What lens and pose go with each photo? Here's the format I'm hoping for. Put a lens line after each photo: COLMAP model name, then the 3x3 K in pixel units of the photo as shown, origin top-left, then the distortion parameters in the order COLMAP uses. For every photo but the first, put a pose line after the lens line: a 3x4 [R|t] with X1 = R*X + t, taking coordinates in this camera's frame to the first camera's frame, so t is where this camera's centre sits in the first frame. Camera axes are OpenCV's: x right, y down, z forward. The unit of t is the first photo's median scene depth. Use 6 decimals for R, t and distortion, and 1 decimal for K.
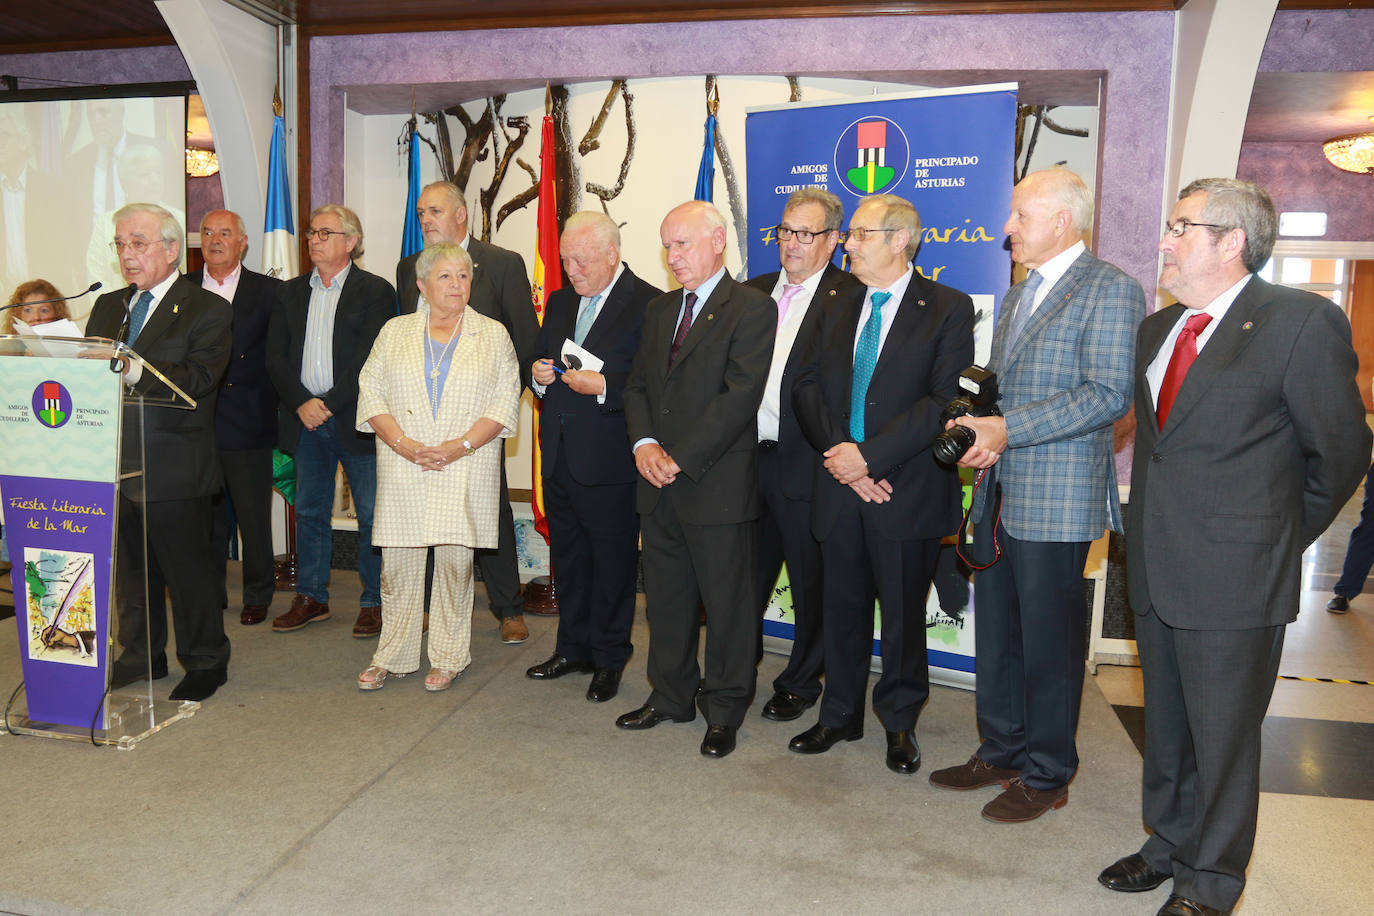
lens RADIAL K [[1091.2, 0, 680.5], [0, 1091.2, 463.7], [0, 0, 1]] dist [-0.087215, 0.050611]
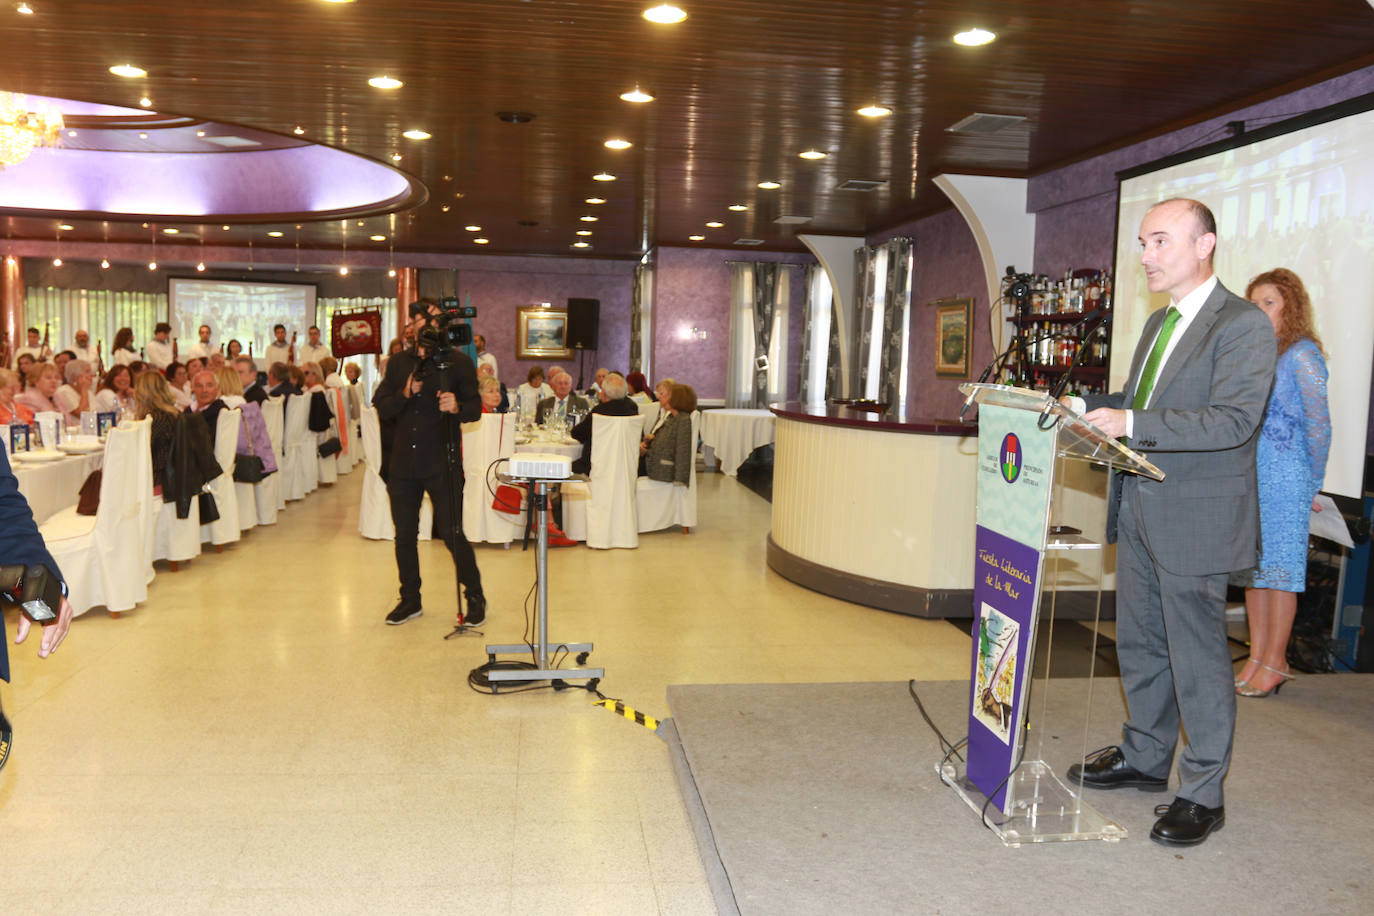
lens RADIAL K [[1091.2, 0, 680.5], [0, 1091.2, 463.7], [0, 0, 1]] dist [-0.087215, 0.050611]
pose [[0.321298, 0.085151, -0.943142, 0.133979], [-0.141248, 0.989117, 0.041183, -0.029537], [0.936385, 0.119985, 0.329829, 0.248660]]
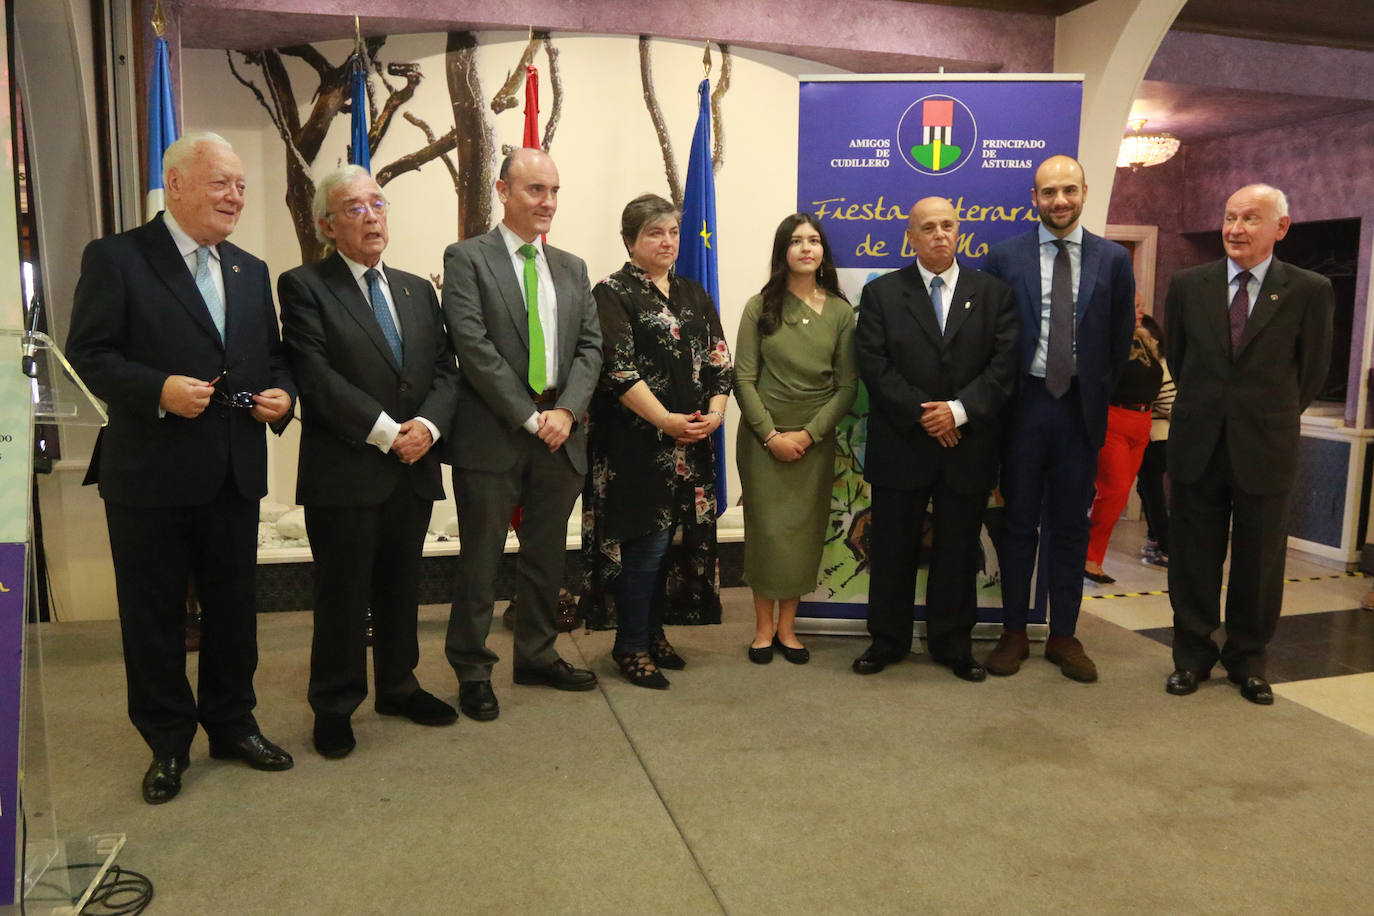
lens RADIAL K [[1091.2, 0, 680.5], [0, 1091.2, 463.7], [0, 0, 1]] dist [-0.087215, 0.050611]
pose [[0.893341, -0.079177, 0.442348, -0.377667], [0.069888, 0.996858, 0.037289, -0.022081], [-0.443911, -0.002396, 0.896068, 0.145387]]
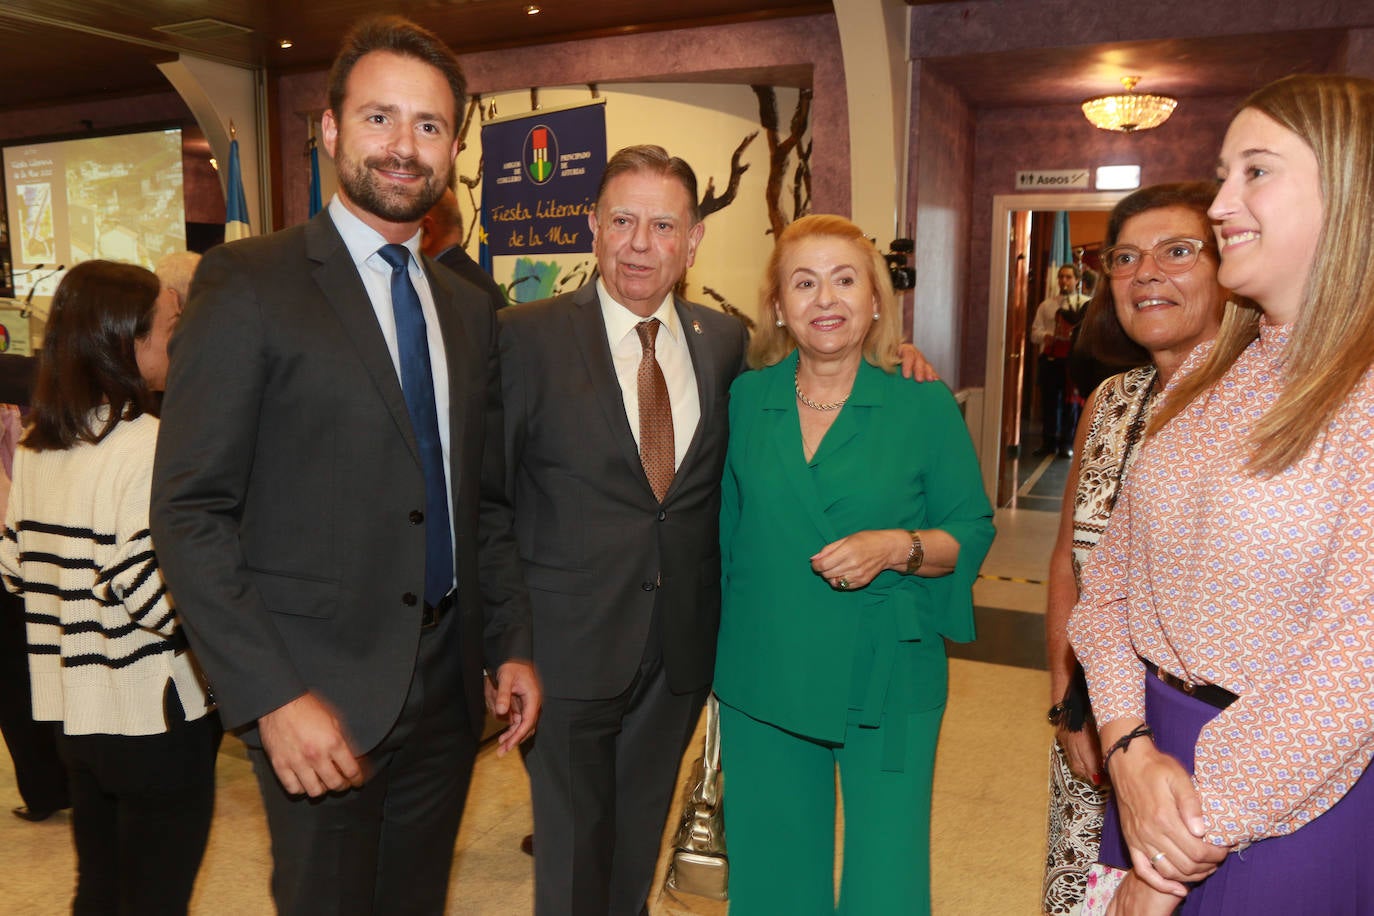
lens RADIAL K [[1116.7, 0, 666.4], [0, 1116.7, 483.3], [0, 0, 1]] dist [-0.101739, 0.070624]
pose [[0.966427, 0.025442, -0.255680, 0.517910], [-0.014061, 0.998831, 0.046244, 0.048899], [0.256558, -0.041096, 0.965655, -0.246745]]
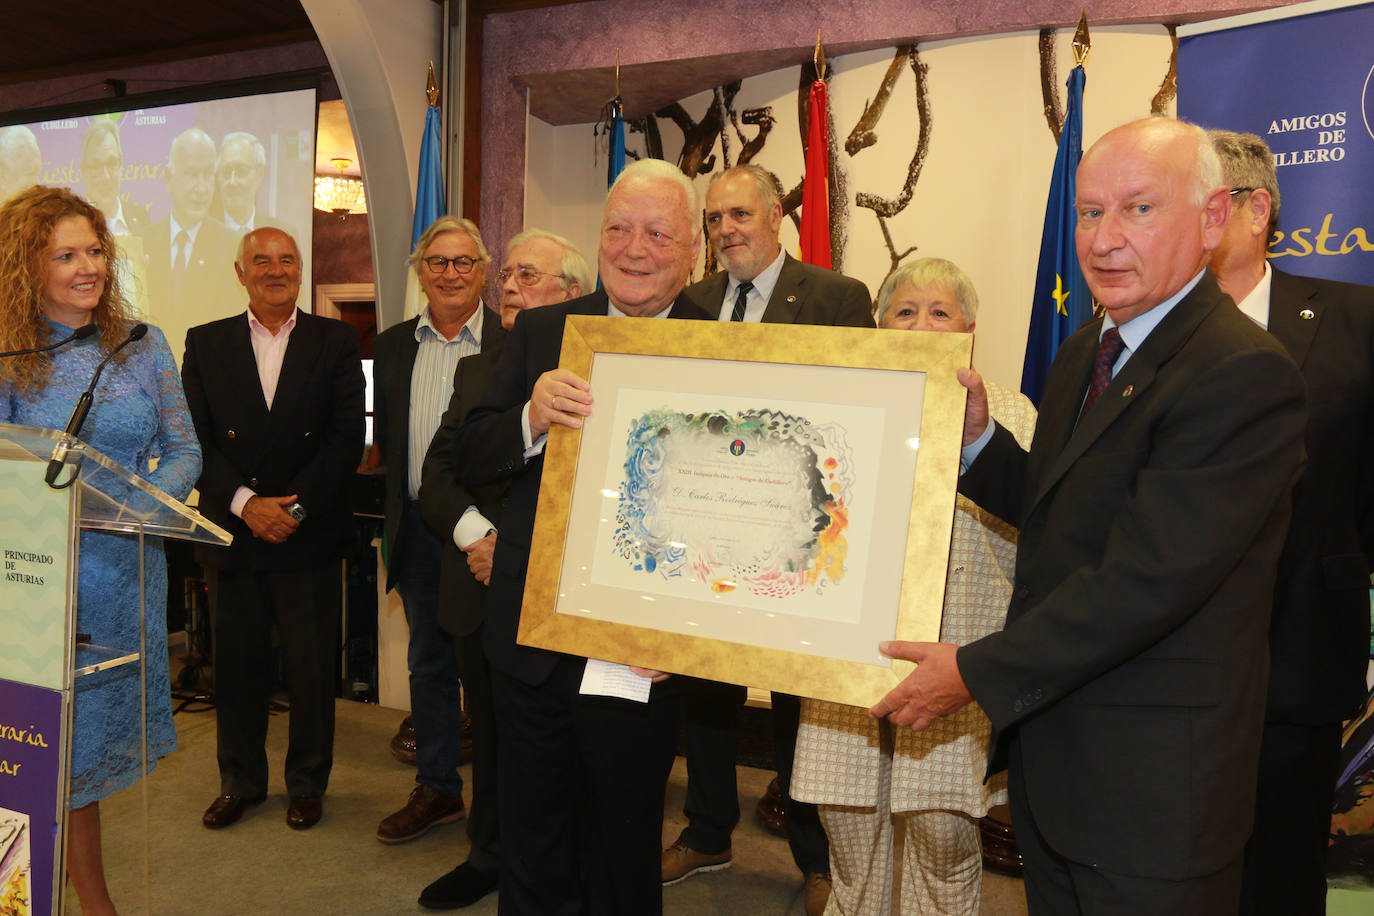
lens RADIAL K [[1068.9, 0, 674.3], [0, 1068.9, 461.5], [0, 0, 1]] dist [-0.088433, 0.047547]
pose [[0.984452, 0.010207, -0.175357, -0.082782], [-0.020825, 0.998052, -0.058815, -0.043808], [0.174415, 0.061552, 0.982747, 0.322903]]
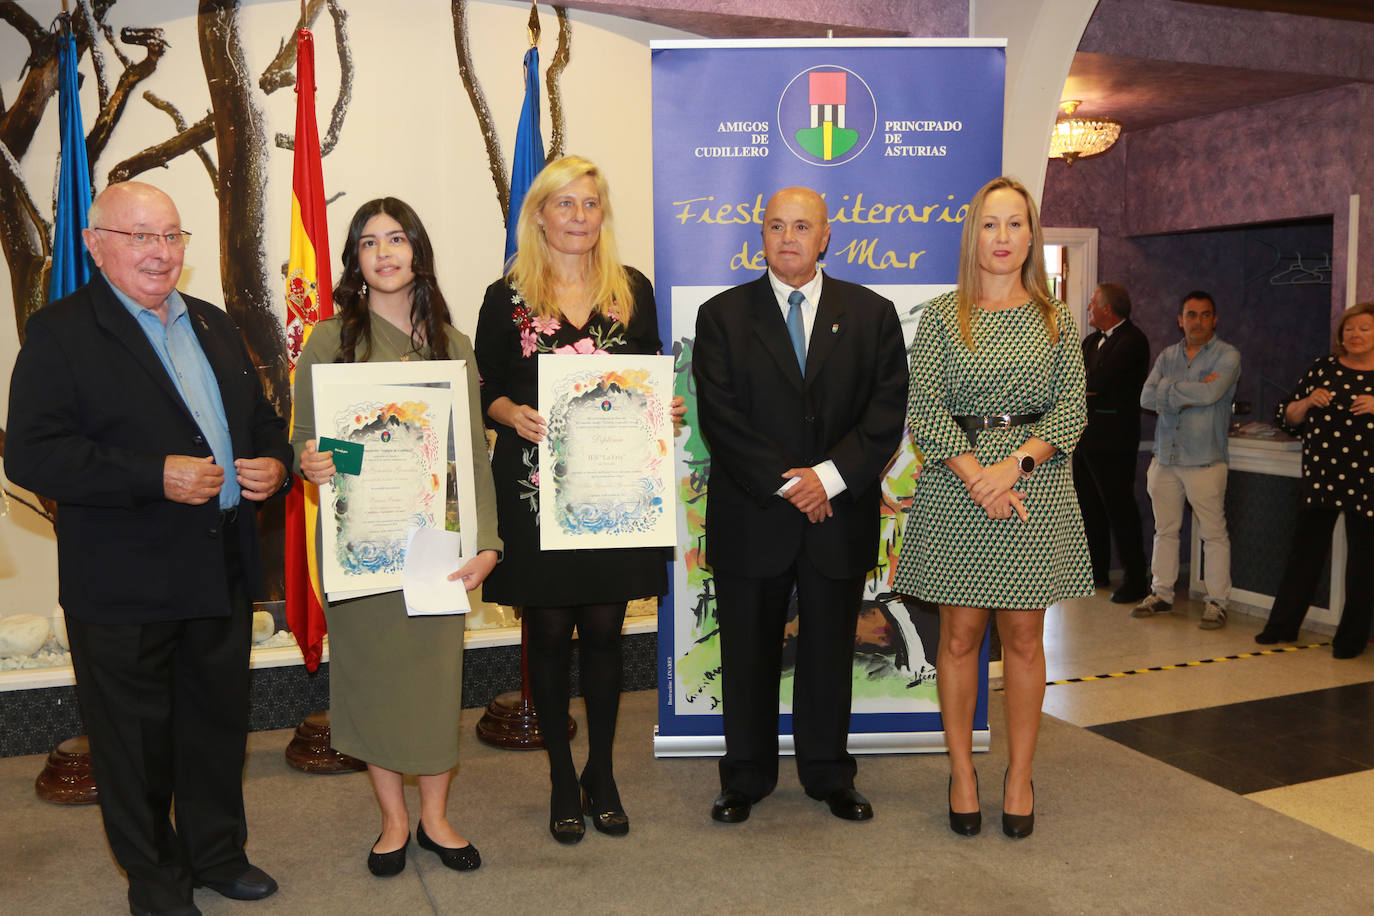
lens RADIAL K [[1296.9, 0, 687.0], [0, 1296.9, 458.0], [0, 0, 1]] dist [-0.079379, 0.068904]
pose [[0.839178, -0.082881, 0.537504, -0.329025], [0.098292, 0.995158, -0.000009, -0.030136], [-0.534900, 0.052840, 0.843261, 0.193341]]
